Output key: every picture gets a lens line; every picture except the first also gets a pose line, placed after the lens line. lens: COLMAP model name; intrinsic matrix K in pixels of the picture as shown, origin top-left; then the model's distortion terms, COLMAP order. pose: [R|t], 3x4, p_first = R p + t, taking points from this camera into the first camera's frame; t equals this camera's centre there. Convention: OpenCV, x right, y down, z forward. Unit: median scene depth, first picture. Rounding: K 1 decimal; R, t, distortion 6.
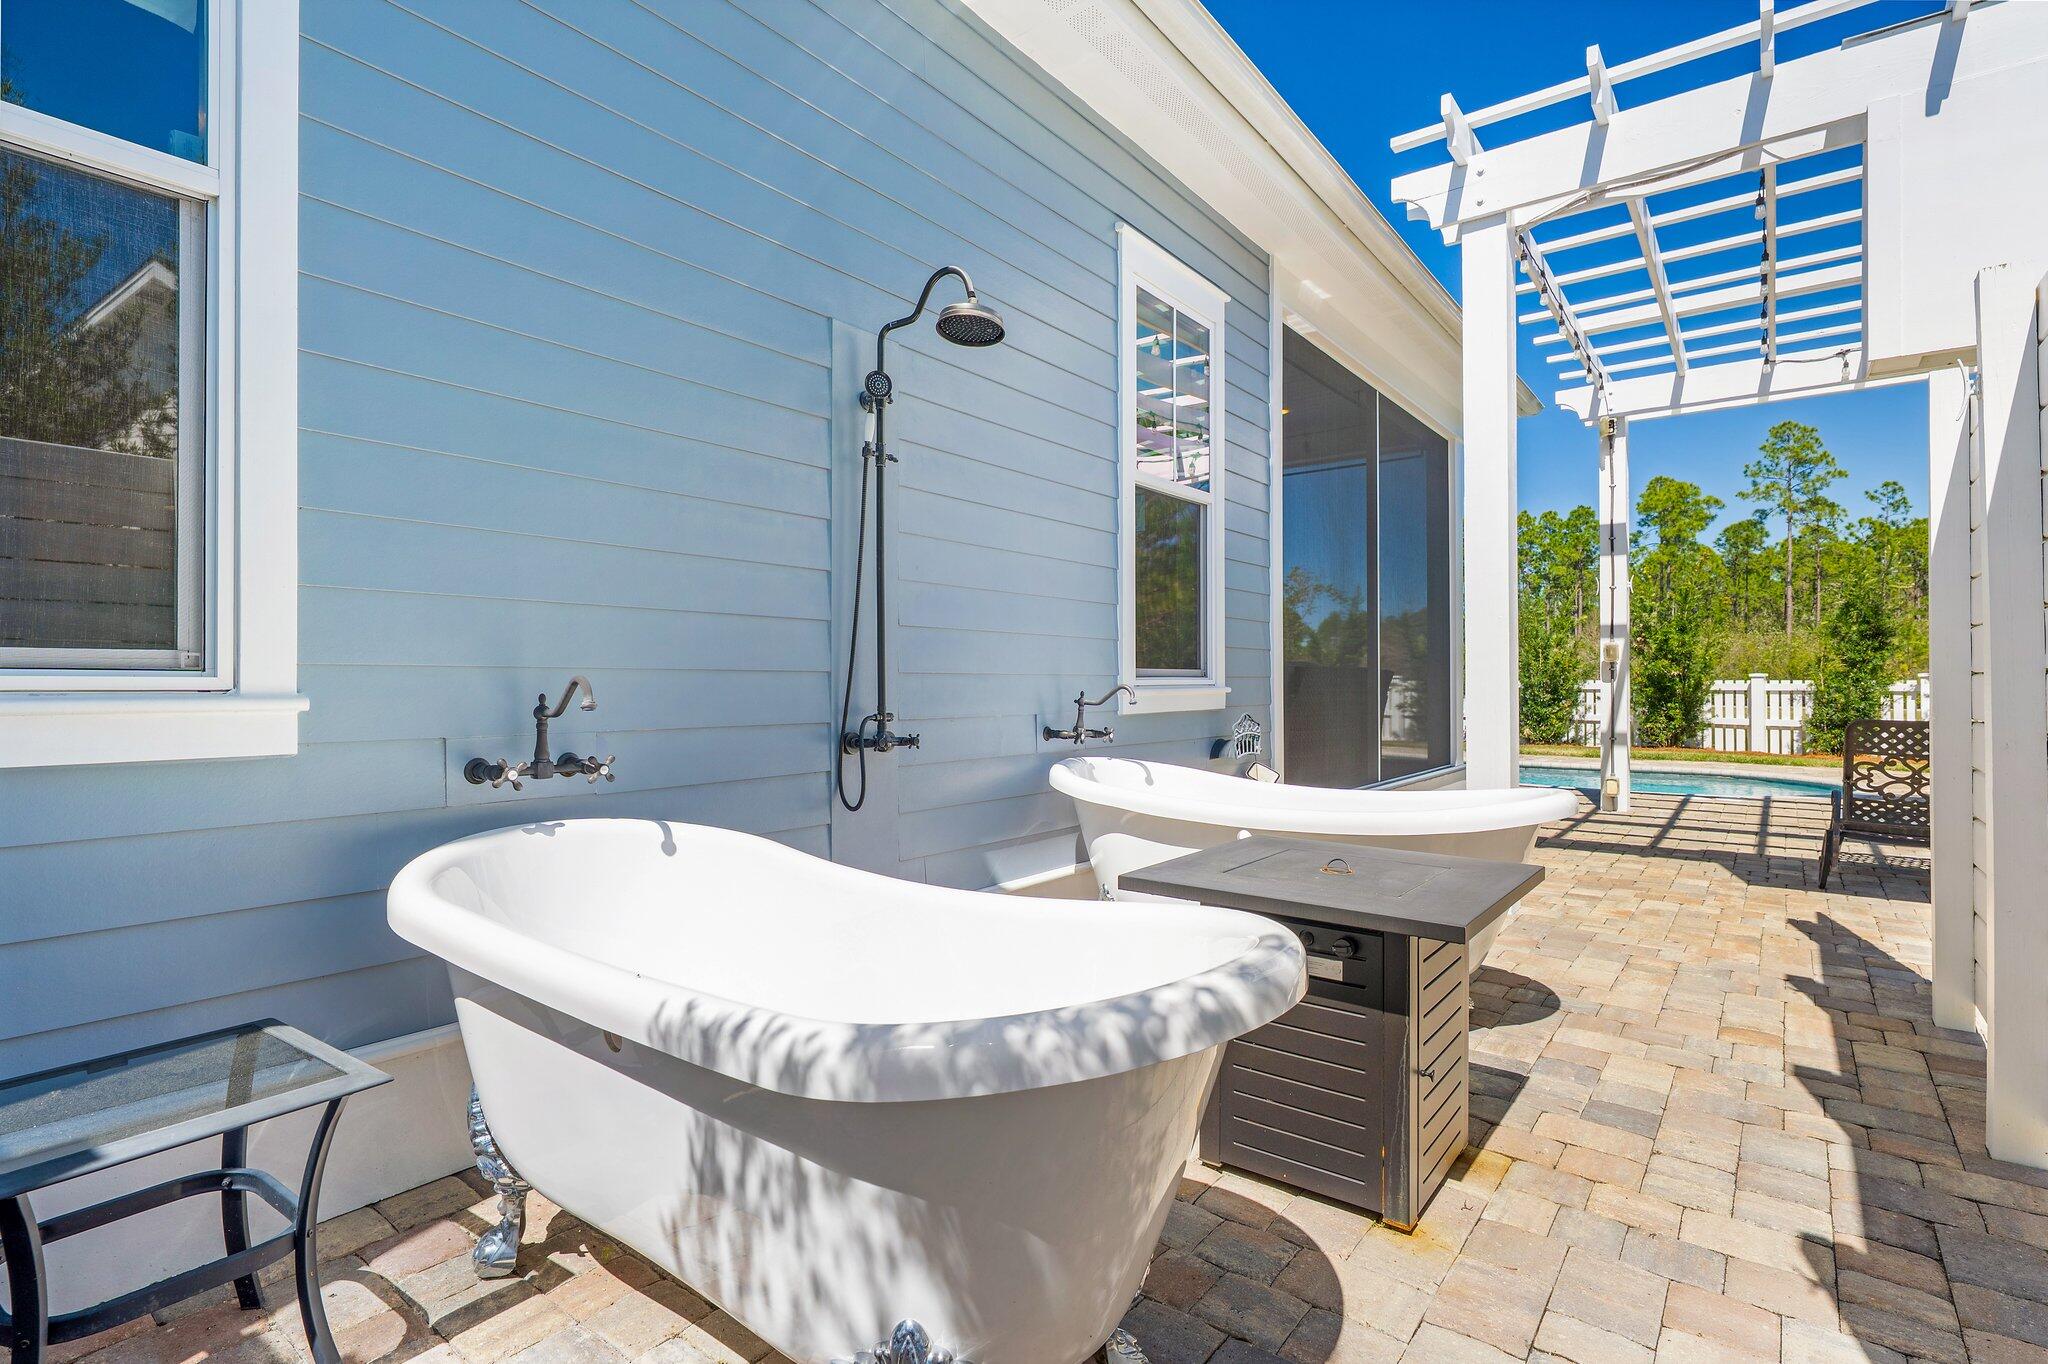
lens RADIAL K [[982.2, 0, 1024.0], [0, 982.2, 682.0], [0, 0, 1]] dist [-0.000071, 0.000221]
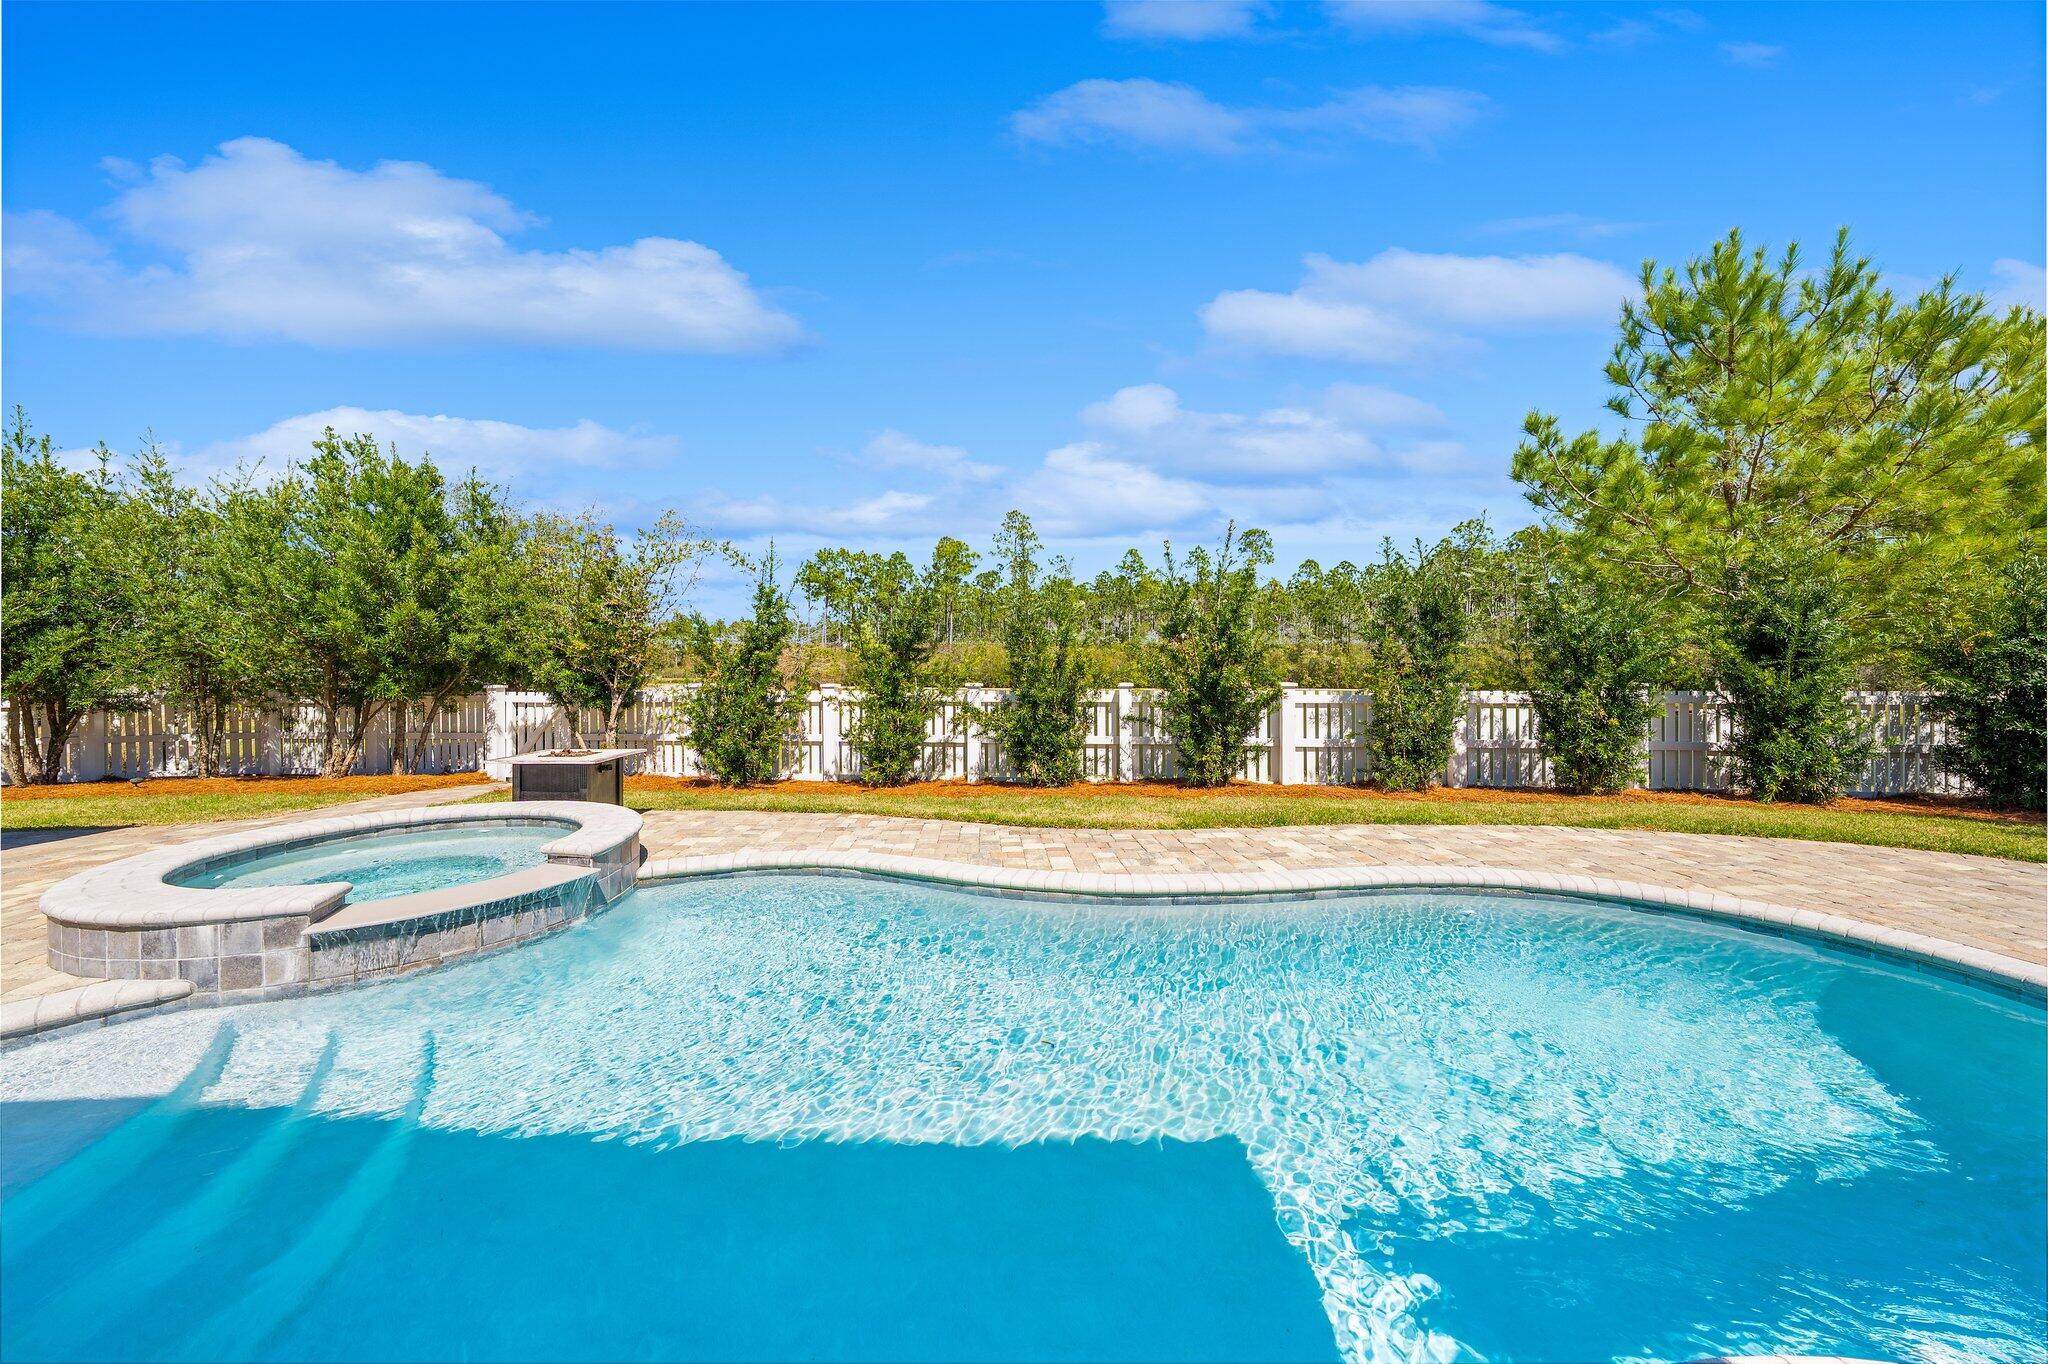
lens RADIAL K [[693.2, 0, 1020.1], [0, 693.2, 680.2], [0, 0, 1]] dist [-0.001821, -0.000140]
pose [[0.754485, -0.011266, 0.656220, 0.043310], [0.003345, 0.999906, 0.013320, -0.003756], [-0.656308, -0.007855, 0.754452, 0.146467]]
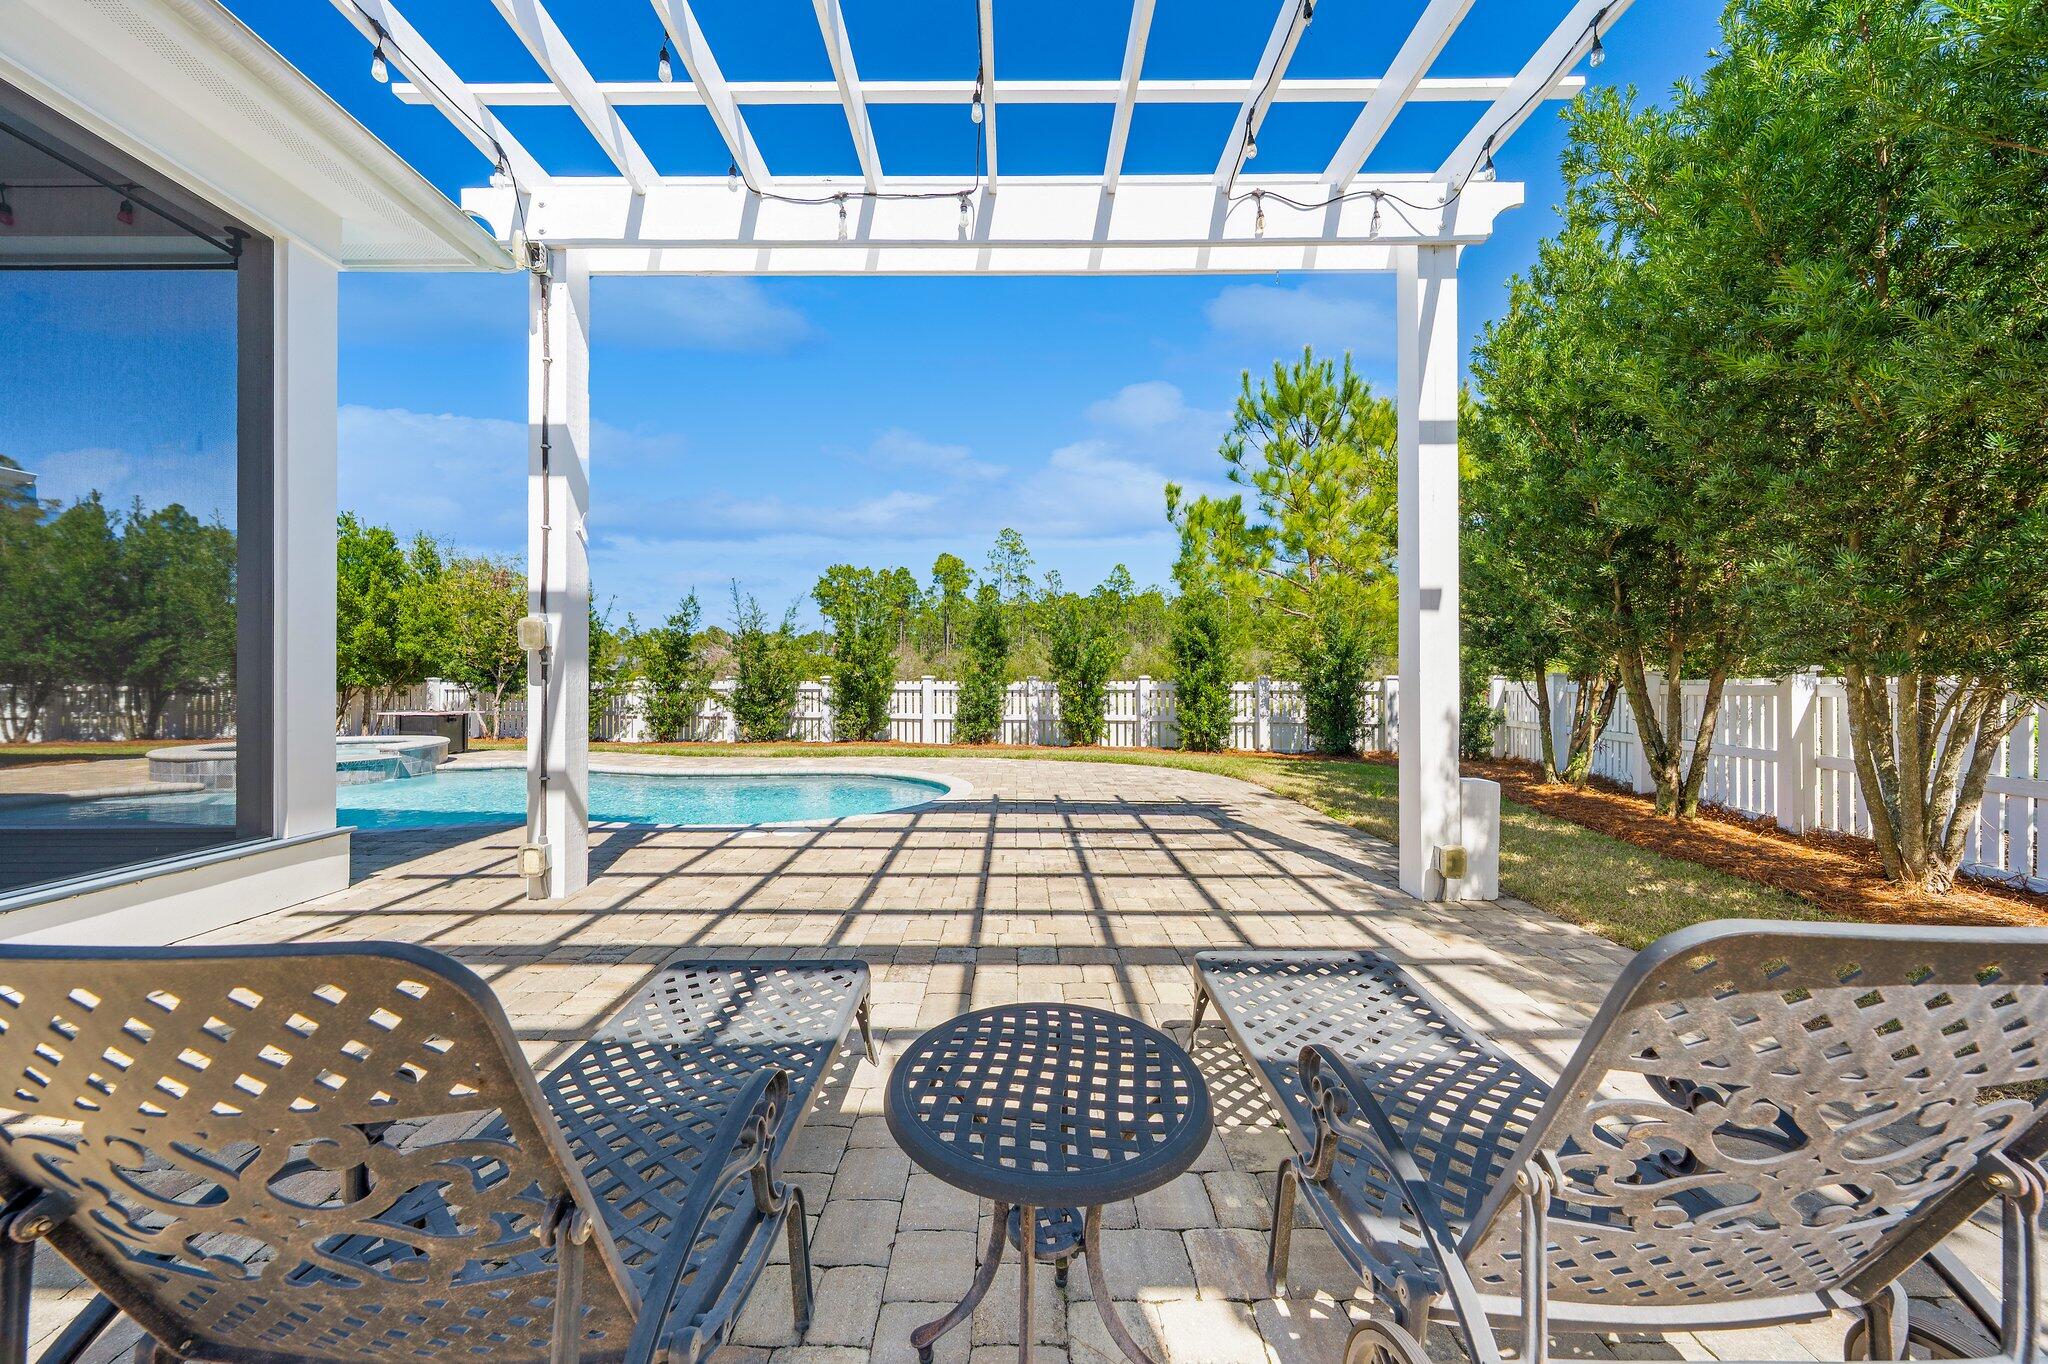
lens RADIAL K [[693.2, 0, 1020.1], [0, 693.2, 680.2], [0, 0, 1]] dist [-0.001821, -0.000140]
pose [[0.787642, 0.003101, 0.616126, 0.064948], [-0.000966, 0.999992, -0.003799, 0.000024], [-0.616133, 0.002397, 0.787639, 0.054960]]
